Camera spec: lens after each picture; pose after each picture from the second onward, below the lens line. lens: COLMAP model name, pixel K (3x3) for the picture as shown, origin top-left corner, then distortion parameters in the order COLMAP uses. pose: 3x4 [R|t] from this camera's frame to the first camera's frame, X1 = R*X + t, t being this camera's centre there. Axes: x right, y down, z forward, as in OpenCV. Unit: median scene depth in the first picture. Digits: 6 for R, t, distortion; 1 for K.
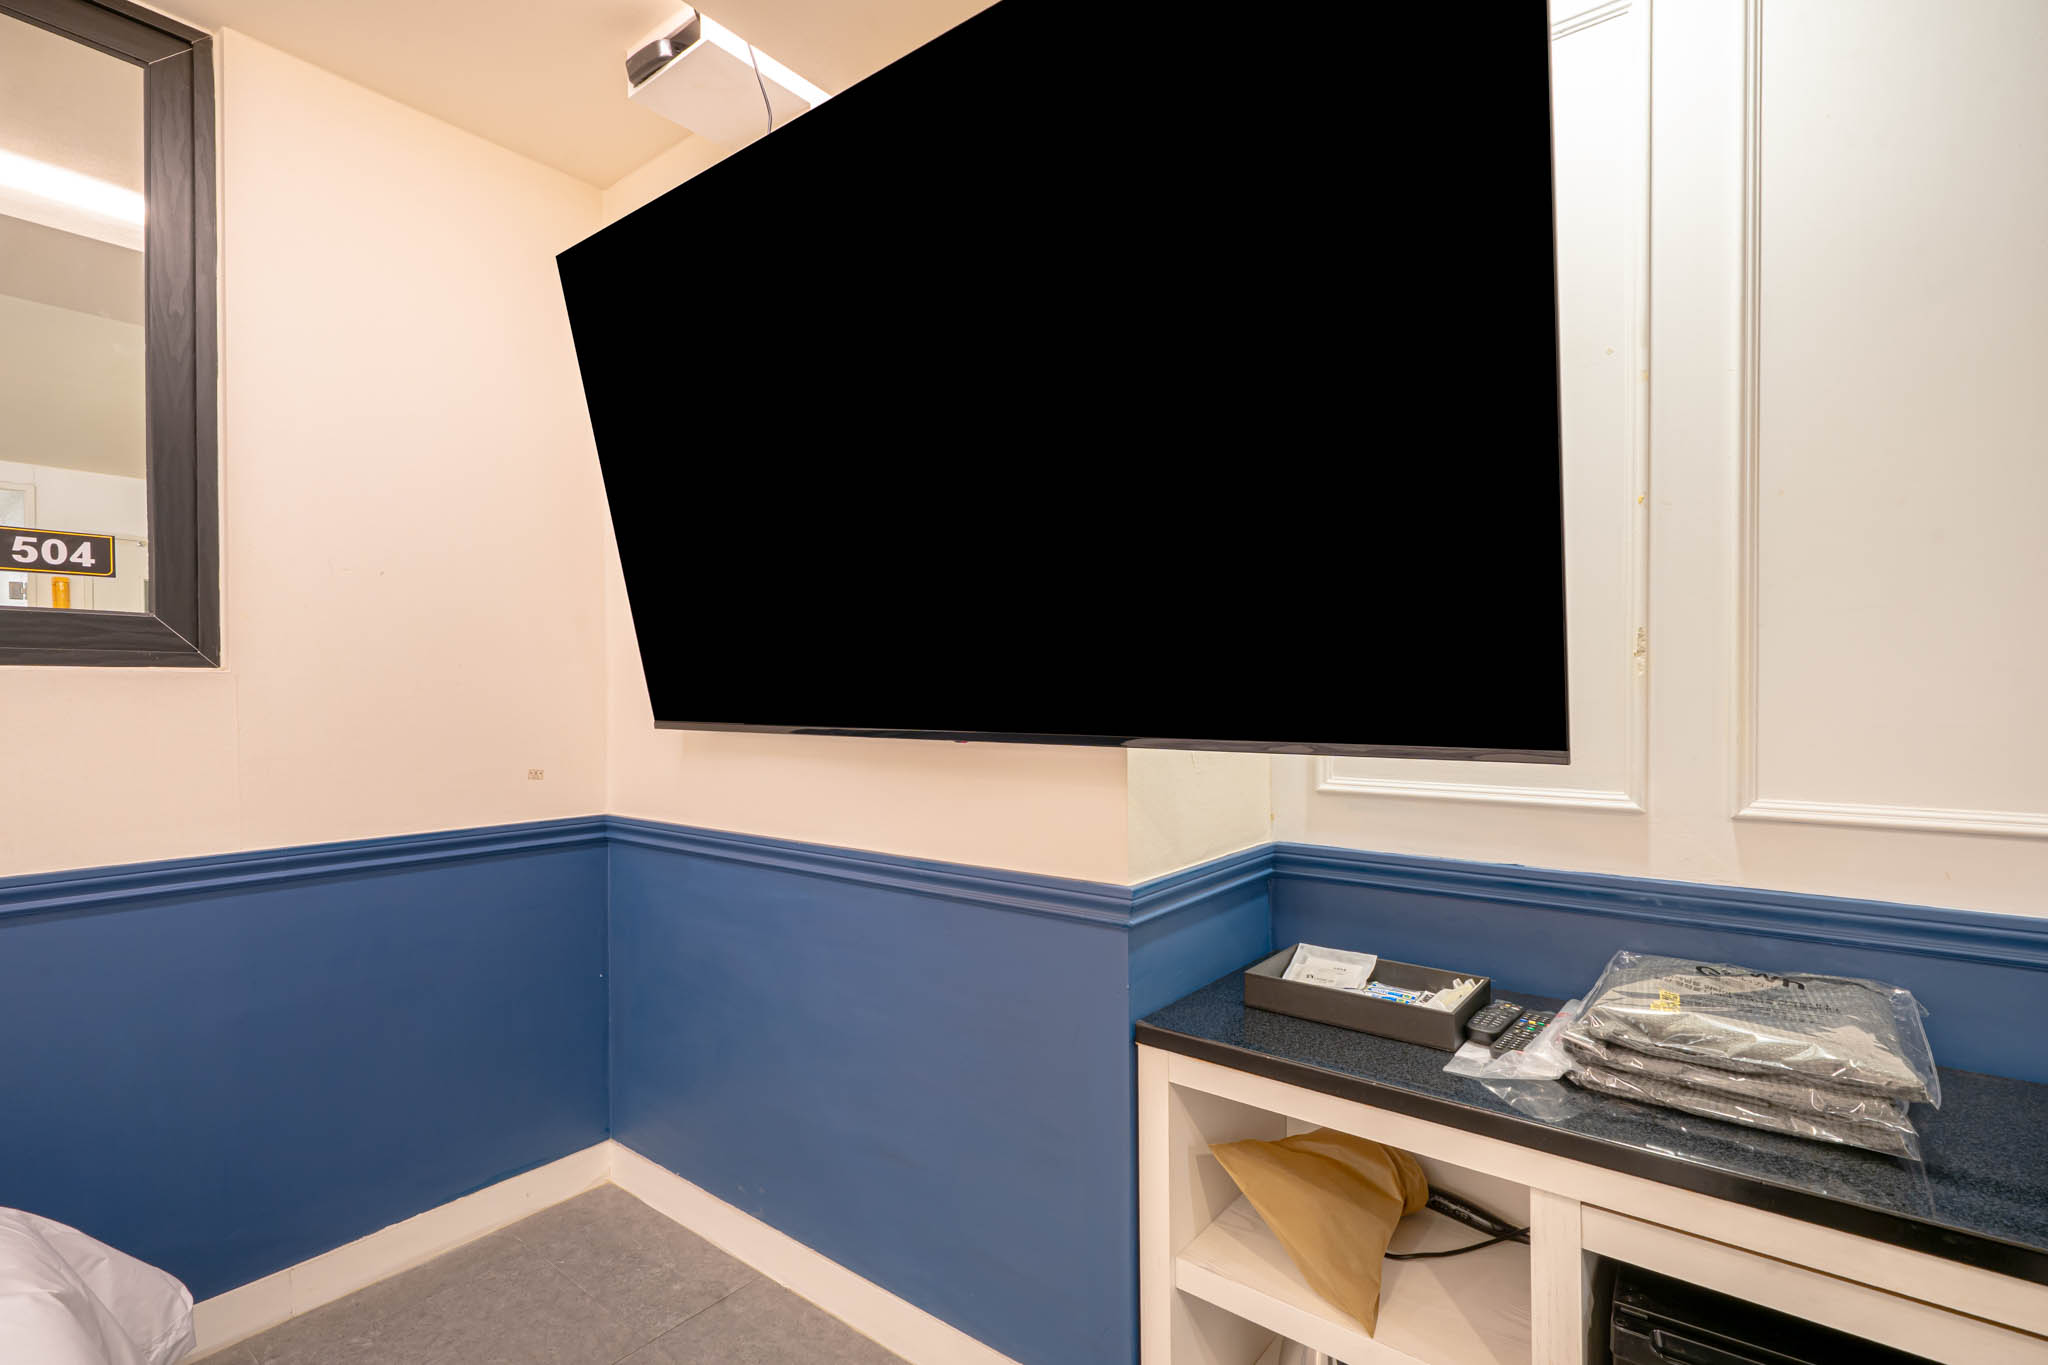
lens RADIAL K [[889.7, 0, 1027.0], [0, 889.7, 703.7], [0, 0, 1]] dist [0.008426, 0.000346]
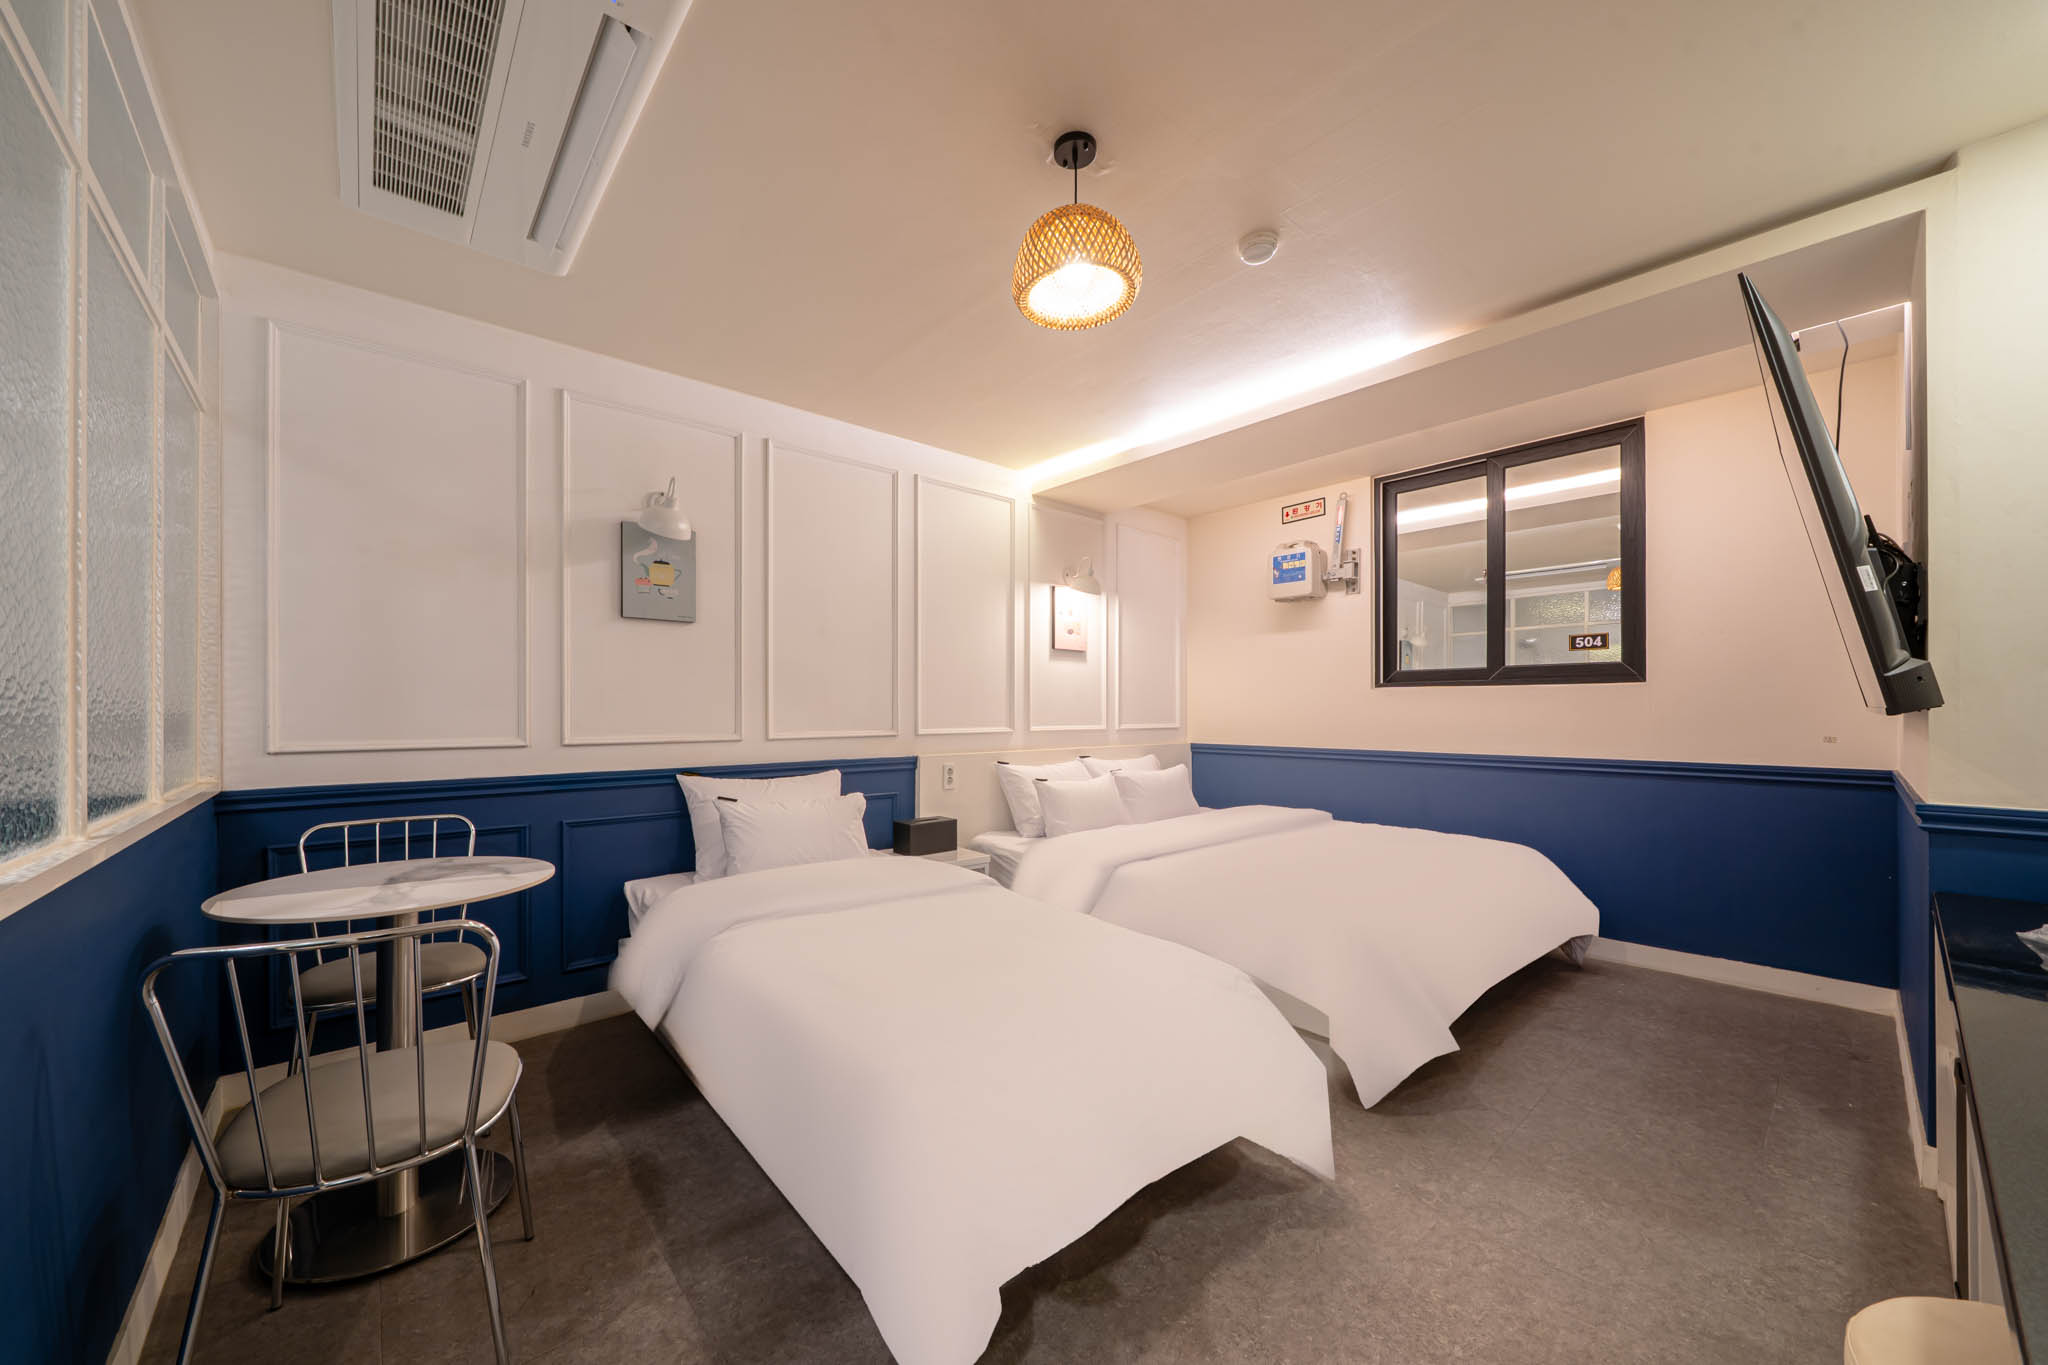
lens RADIAL K [[743.1, 0, 1023.3], [0, 743.1, 700.3], [0, 0, 1]] dist [0.000282, 0.000027]
pose [[0.109975, -0.029070, -0.993509, 0.797677], [-0.015631, 0.999398, -0.030973, 0.085102], [0.993811, 0.018936, 0.109454, -0.785613]]
